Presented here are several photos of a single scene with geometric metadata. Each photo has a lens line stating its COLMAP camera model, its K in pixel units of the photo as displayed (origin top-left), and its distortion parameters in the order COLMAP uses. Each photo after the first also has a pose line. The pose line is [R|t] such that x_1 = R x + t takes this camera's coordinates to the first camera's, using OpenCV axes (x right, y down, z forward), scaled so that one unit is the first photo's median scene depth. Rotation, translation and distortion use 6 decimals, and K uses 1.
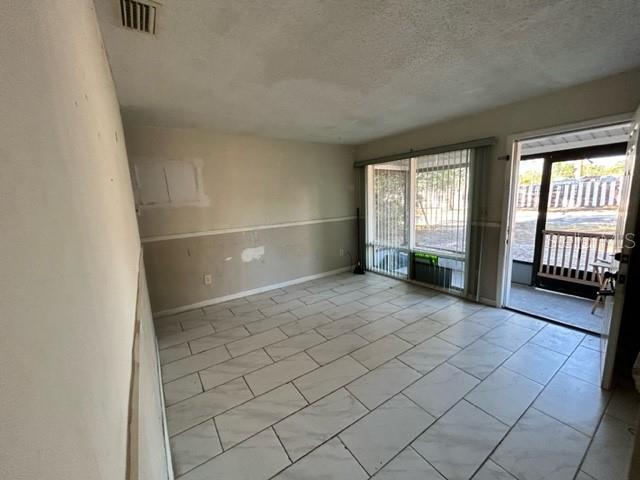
lens RADIAL K [[259.1, 0, 319.8], [0, 259.1, 238.6], [0, 0, 1]] dist [-0.002044, 0.000163]
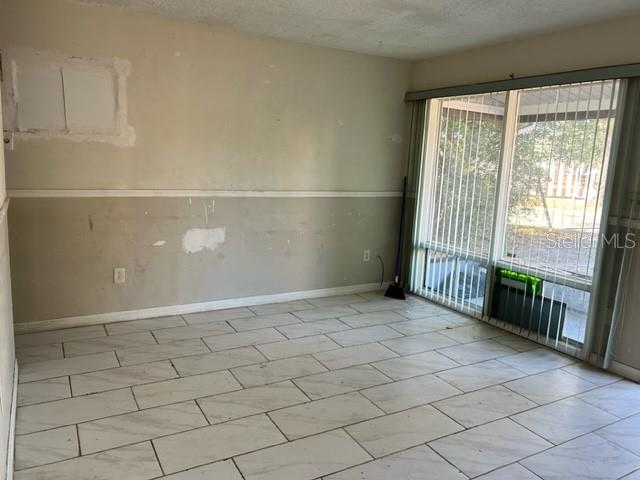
lens RADIAL K [[483.0, 0, 318.0], [0, 483.0, 235.9], [0, 0, 1]] dist [0.044740, -0.050147]
pose [[0.993215, 0.098980, -0.061056, 0.054738], [-0.098890, 0.995088, 0.004504, 0.024620], [0.061202, 0.001564, 0.998124, -0.031804]]
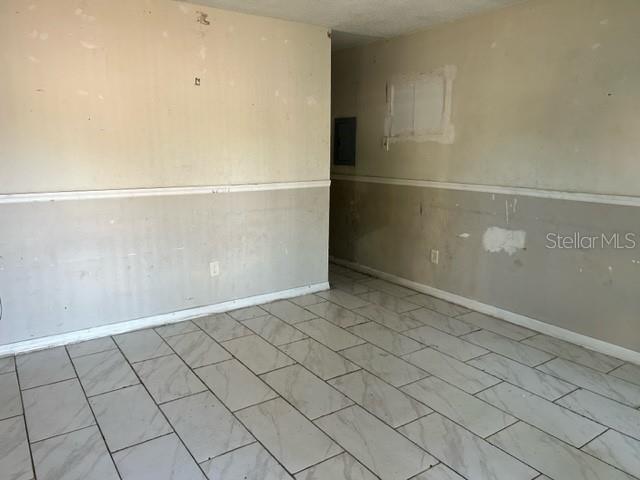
lens RADIAL K [[483.0, 0, 317.6], [0, 483.0, 243.5], [0, 0, 1]] dist [0.044740, -0.050147]
pose [[0.003811, 0.242324, -0.970188, 0.751669], [-0.158194, 0.958124, 0.238689, -0.118951], [0.987401, 0.152569, 0.041985, 0.660371]]
